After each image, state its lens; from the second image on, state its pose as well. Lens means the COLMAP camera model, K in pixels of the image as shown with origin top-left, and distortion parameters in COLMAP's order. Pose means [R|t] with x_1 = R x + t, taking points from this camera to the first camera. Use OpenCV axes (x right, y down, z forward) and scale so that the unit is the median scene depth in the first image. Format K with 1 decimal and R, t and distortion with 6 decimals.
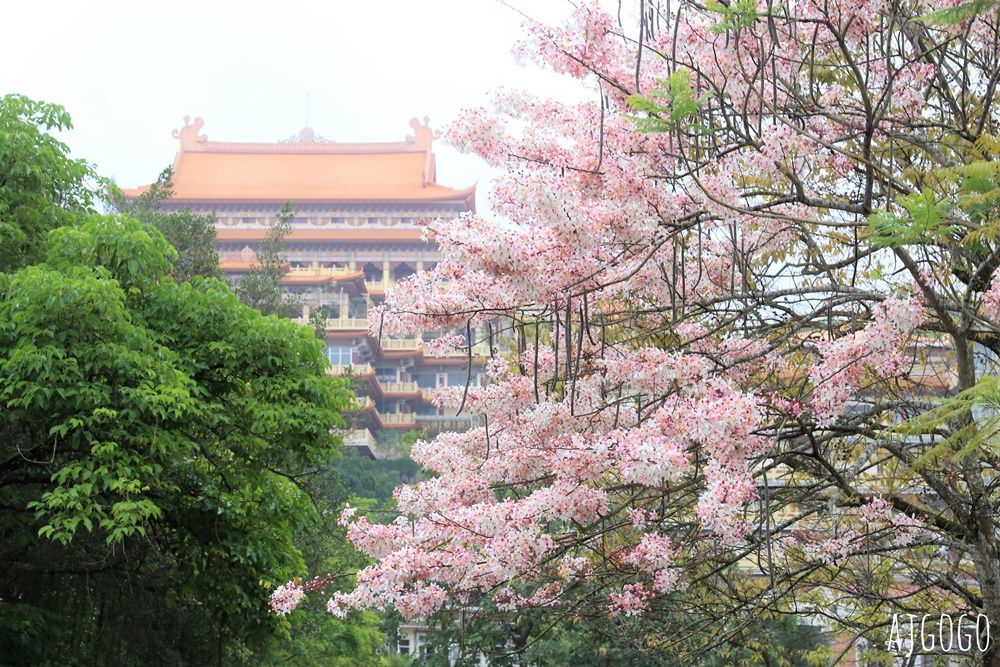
lens RADIAL K [[2192.7, 0, 500.0], [0, 2192.7, 333.5], [0, 0, 1]] dist [0.076938, 3.689913]
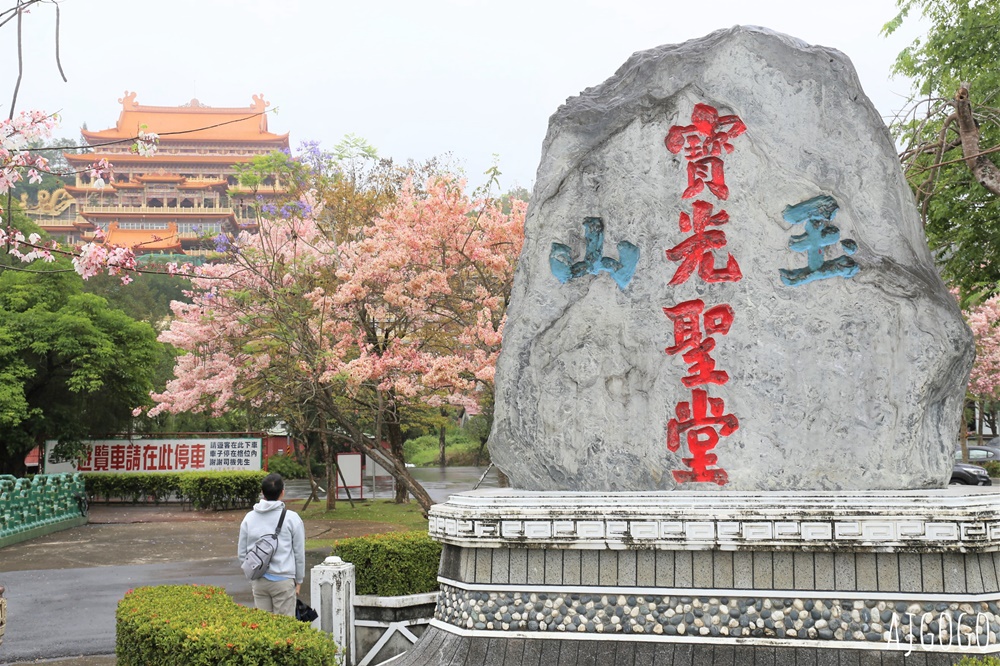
lens RADIAL K [[1230.9, 0, 500.0], [0, 1230.9, 333.0], [0, 0, 1]] dist [0.039501, 0.047089]
pose [[0.989360, -0.009968, 0.145145, 0.161386], [-0.006006, 0.994002, 0.109198, -0.189245], [-0.145363, -0.108907, 0.983366, -0.890129]]
